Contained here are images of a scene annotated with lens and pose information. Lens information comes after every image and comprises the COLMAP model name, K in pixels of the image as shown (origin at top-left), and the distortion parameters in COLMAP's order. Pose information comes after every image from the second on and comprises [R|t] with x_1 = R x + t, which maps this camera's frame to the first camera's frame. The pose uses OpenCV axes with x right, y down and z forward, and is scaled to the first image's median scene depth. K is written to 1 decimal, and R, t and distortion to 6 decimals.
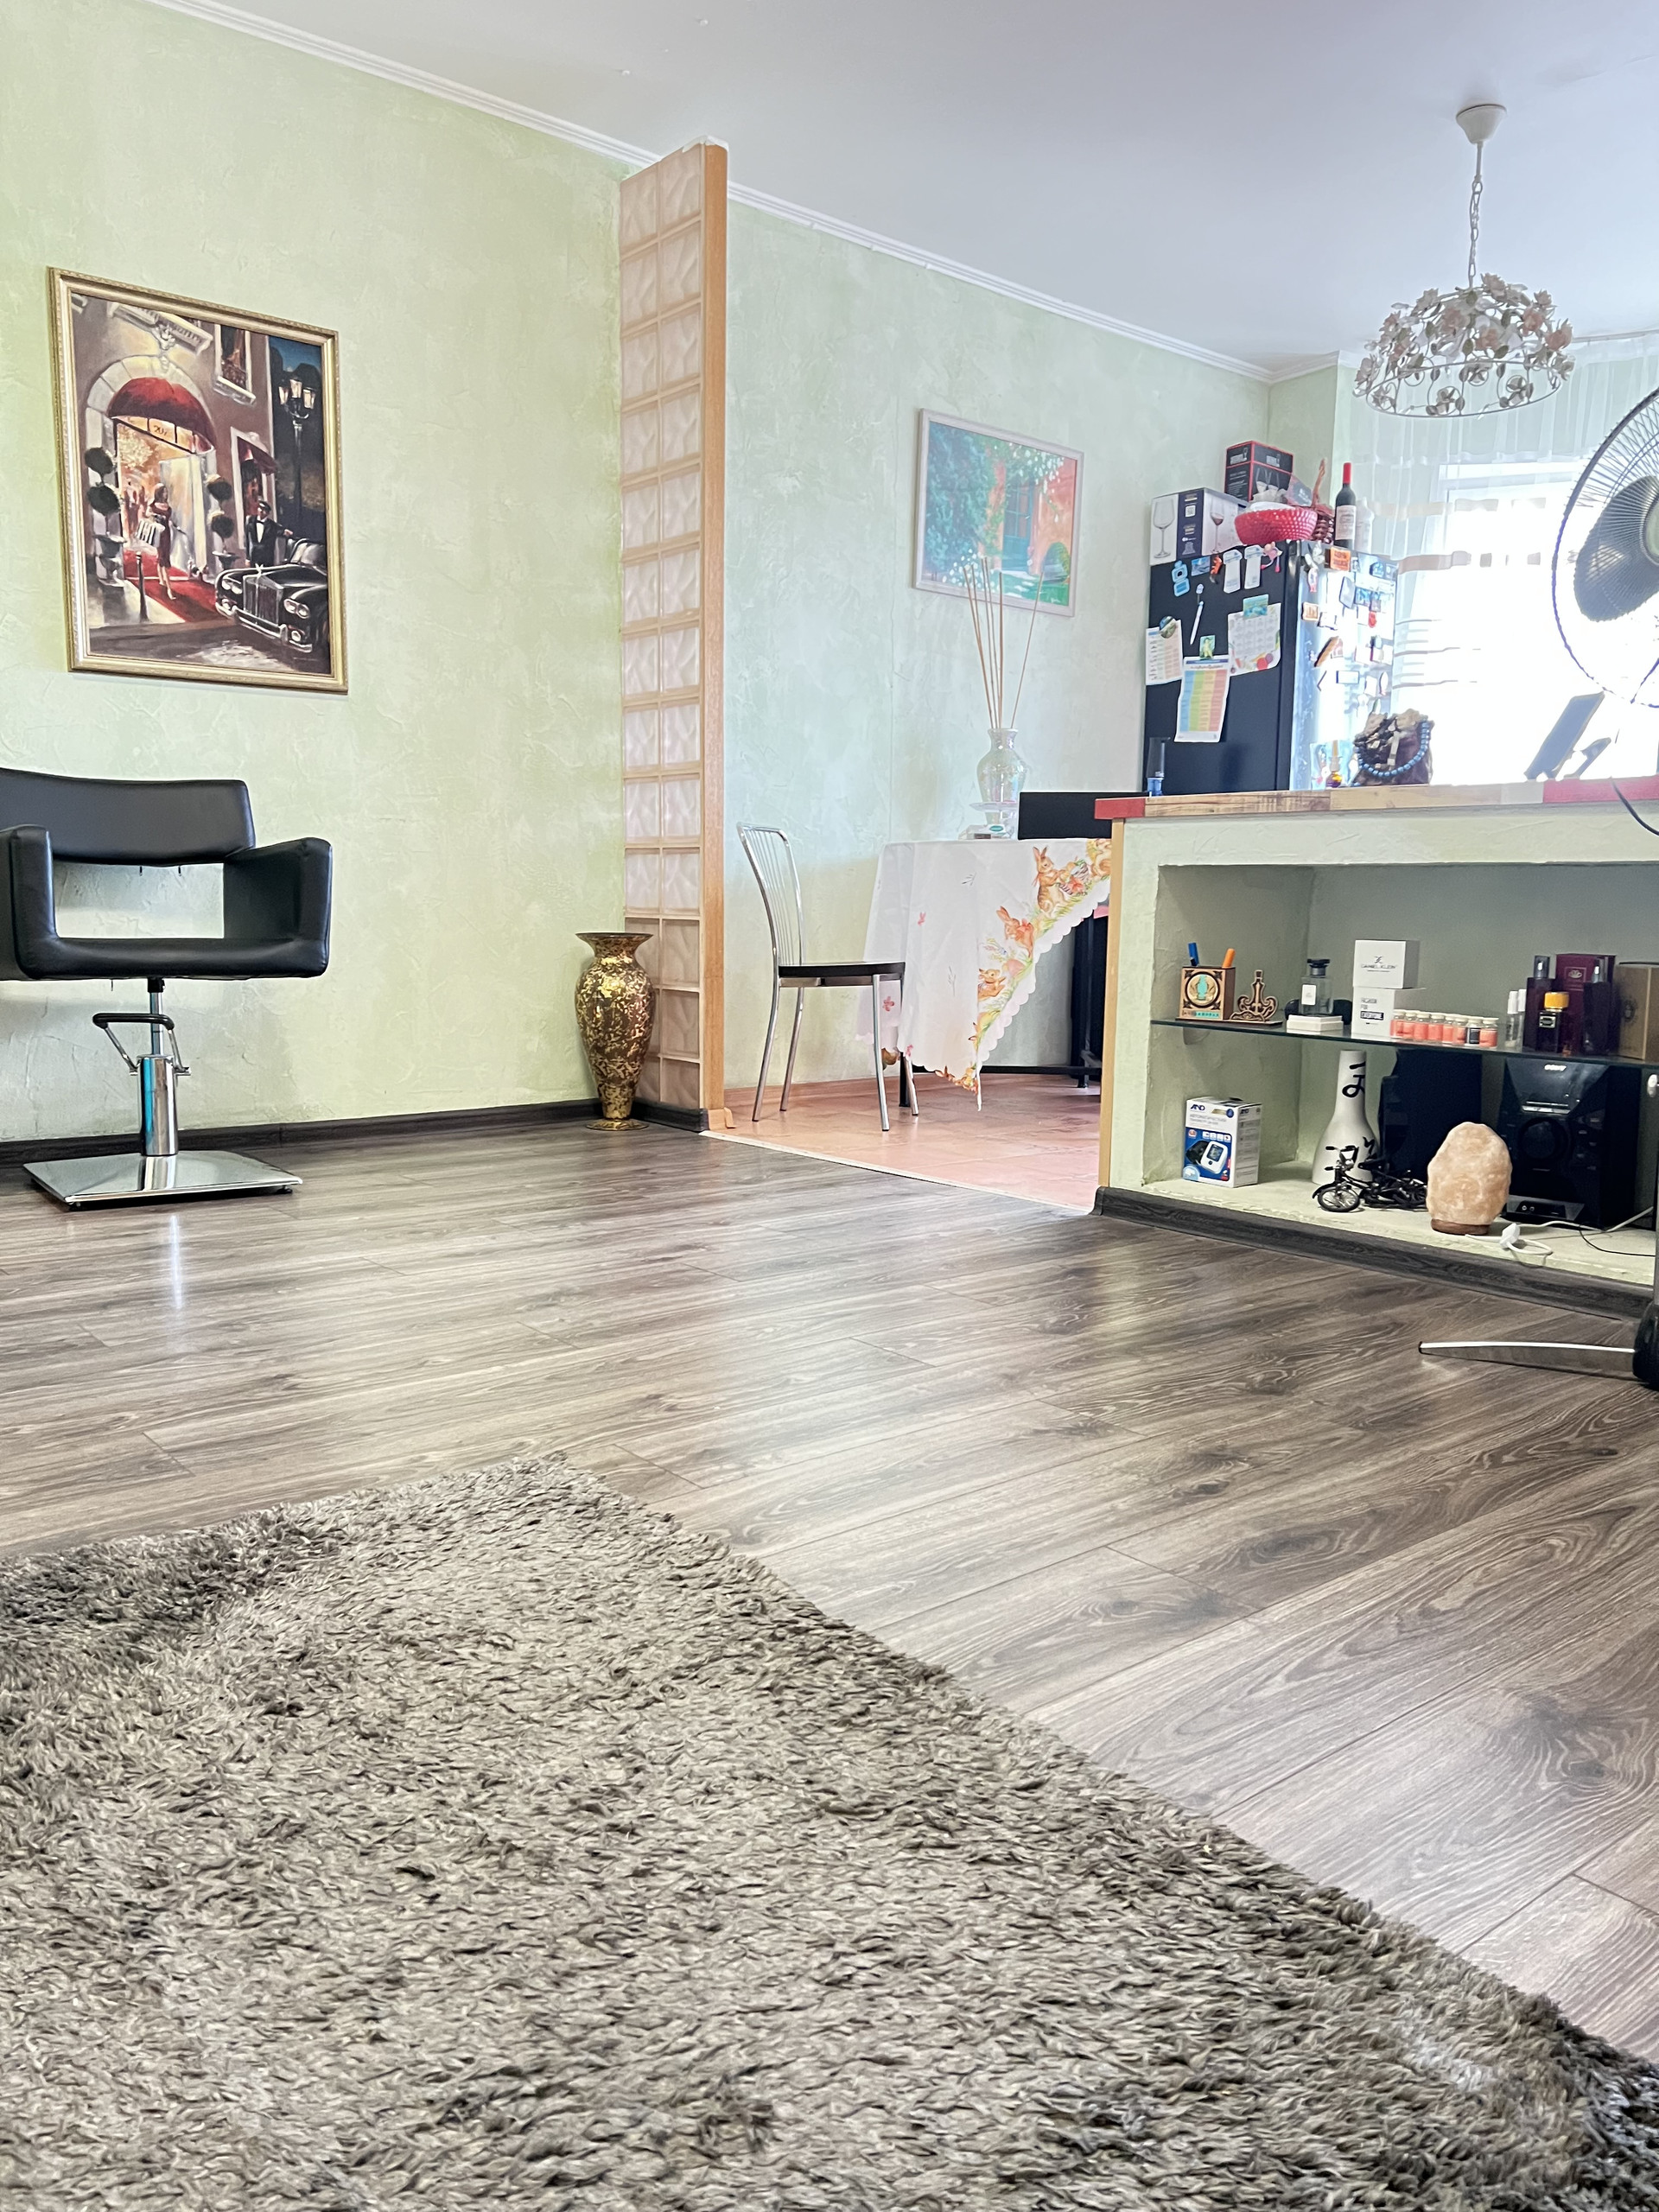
lens RADIAL K [[1645.7, 0, 820.0], [0, 1645.7, 1124.0], [0, 0, 1]] dist [0.065221, -0.075963]
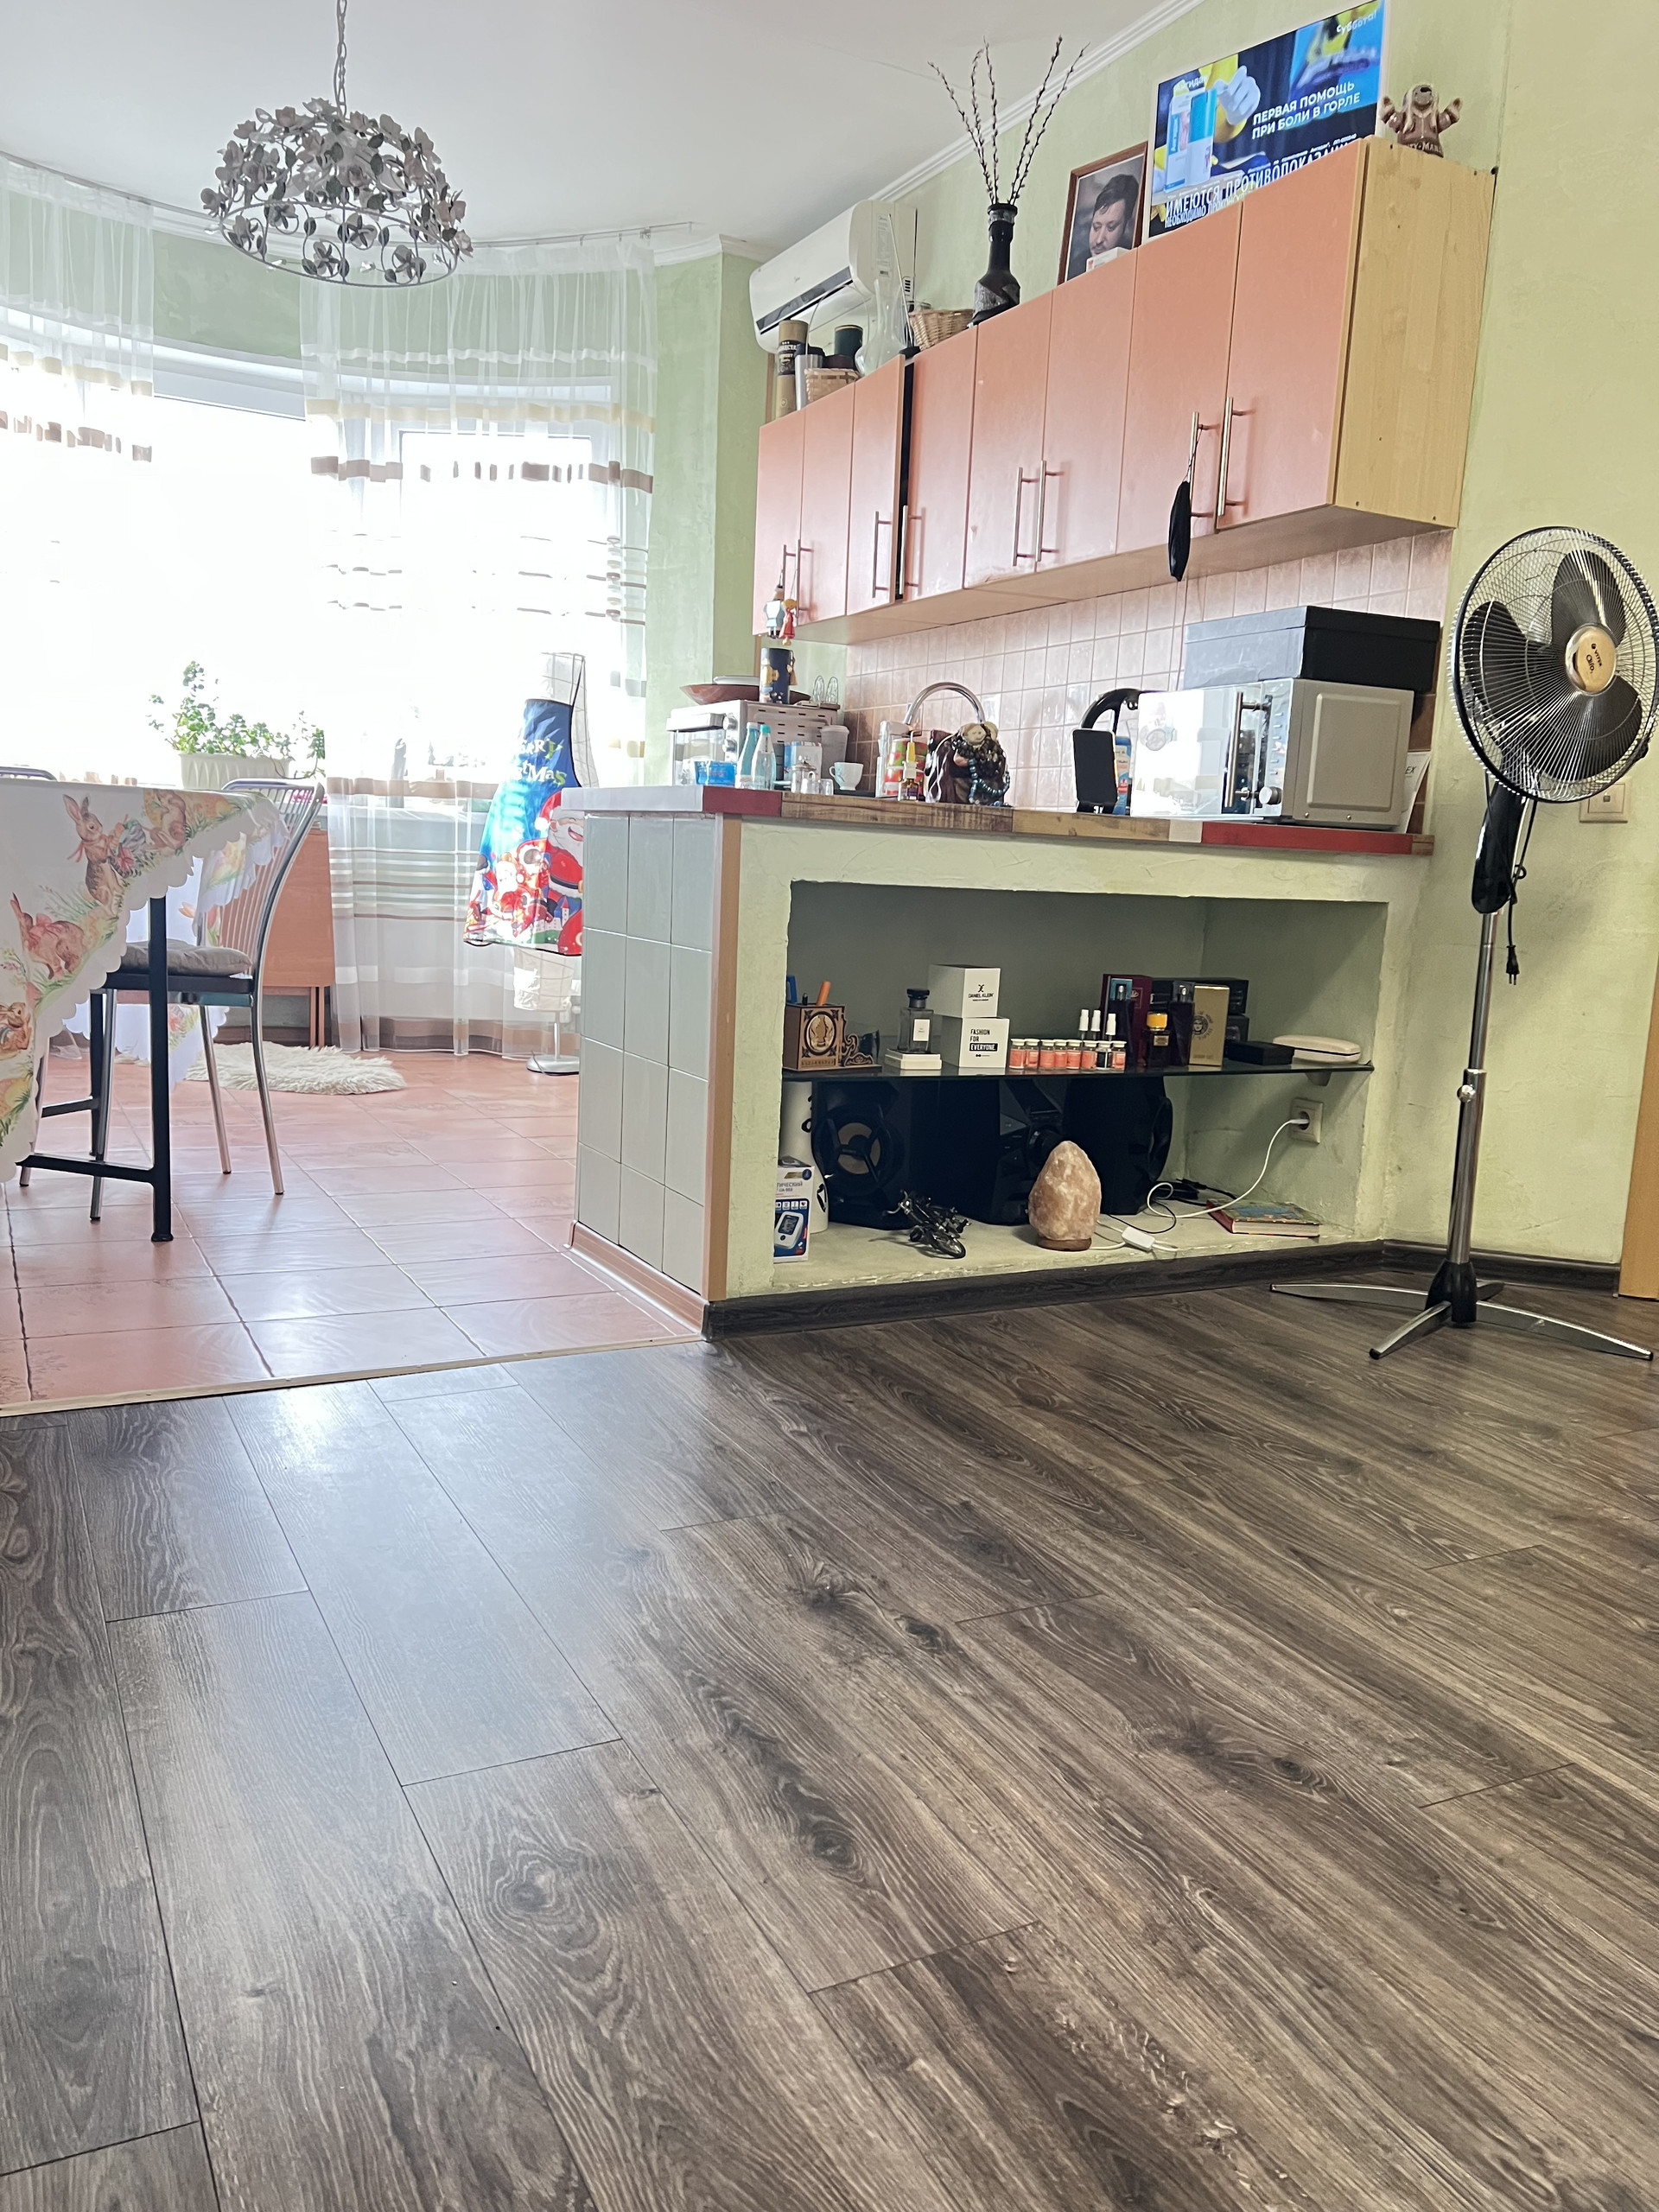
lens RADIAL K [[1645.7, 0, 819.9], [0, 1645.7, 1120.0], [0, 0, 1]] dist [0.065221, -0.075963]
pose [[0.204065, -0.159541, 0.965870, -0.559139], [0.087549, 0.985652, 0.144311, -0.156064], [-0.975035, 0.055112, 0.215105, 0.826131]]
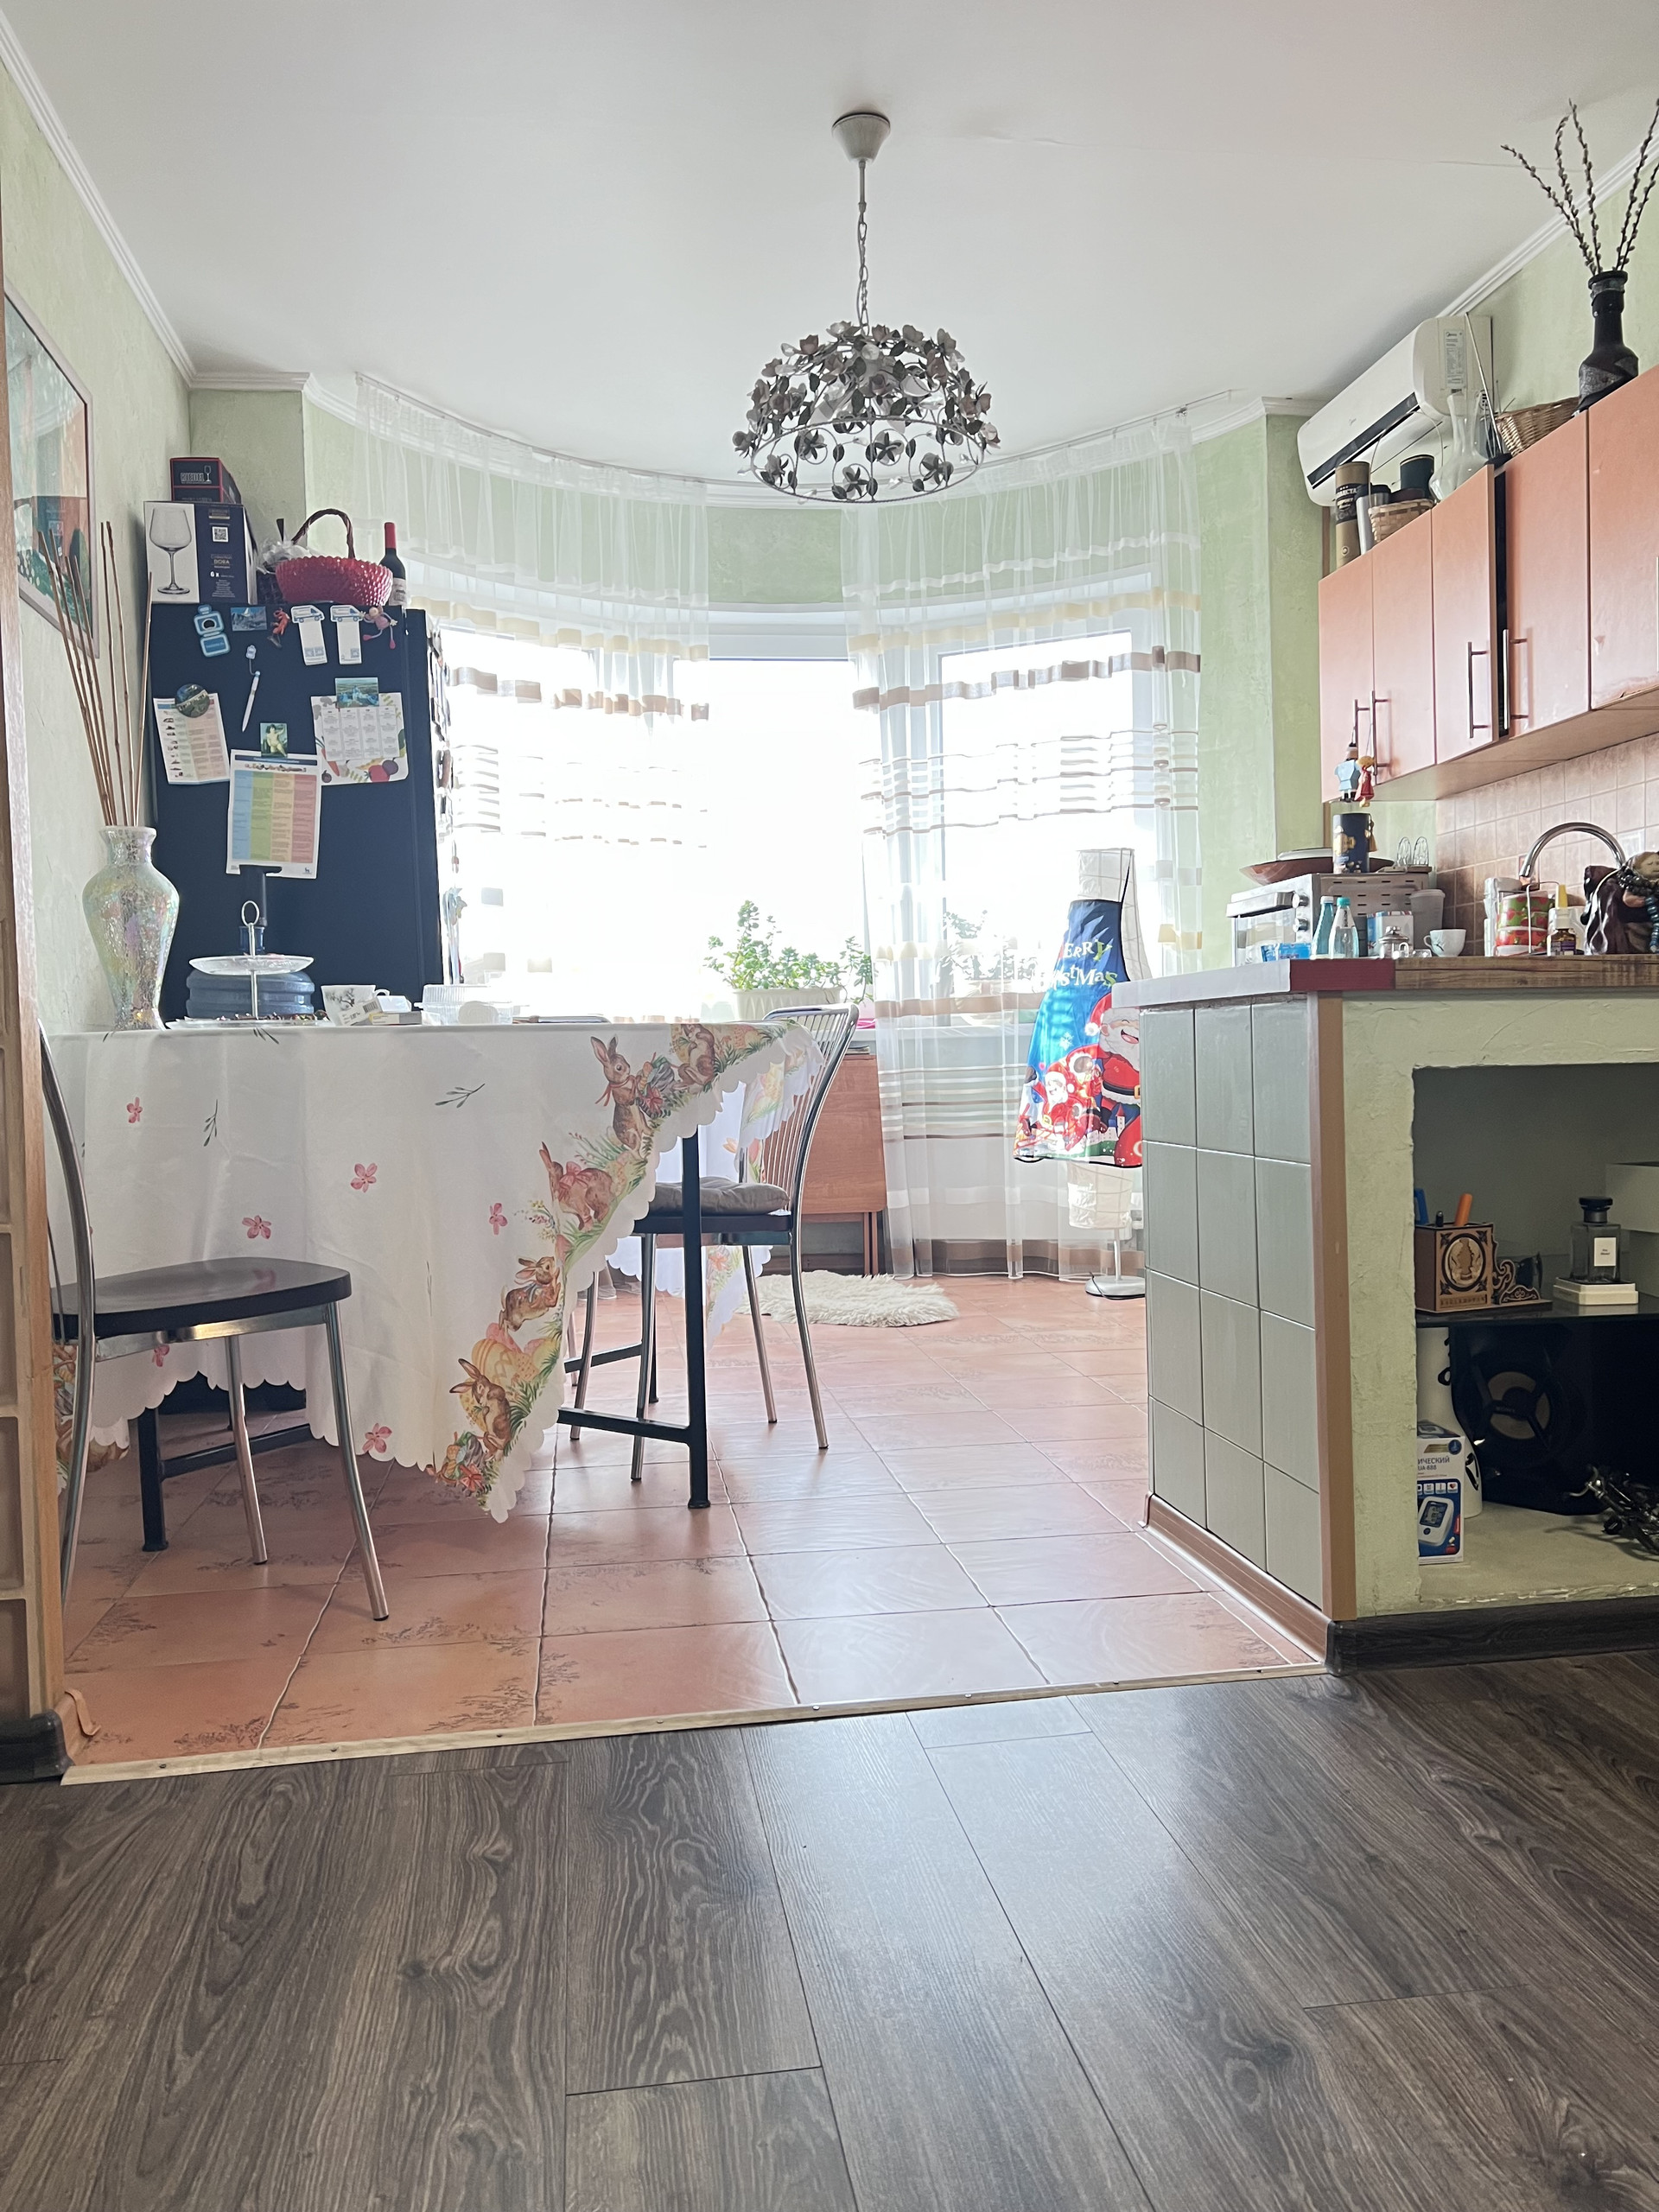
lens RADIAL K [[1645.7, 0, 810.8], [0, 1645.7, 1123.6], [0, 0, 1]] dist [0.065221, -0.075963]
pose [[0.513771, -0.062653, 0.855637, -0.431074], [0.149271, 0.988646, -0.017238, -0.159343], [-0.844842, 0.136578, 0.517290, 0.874252]]
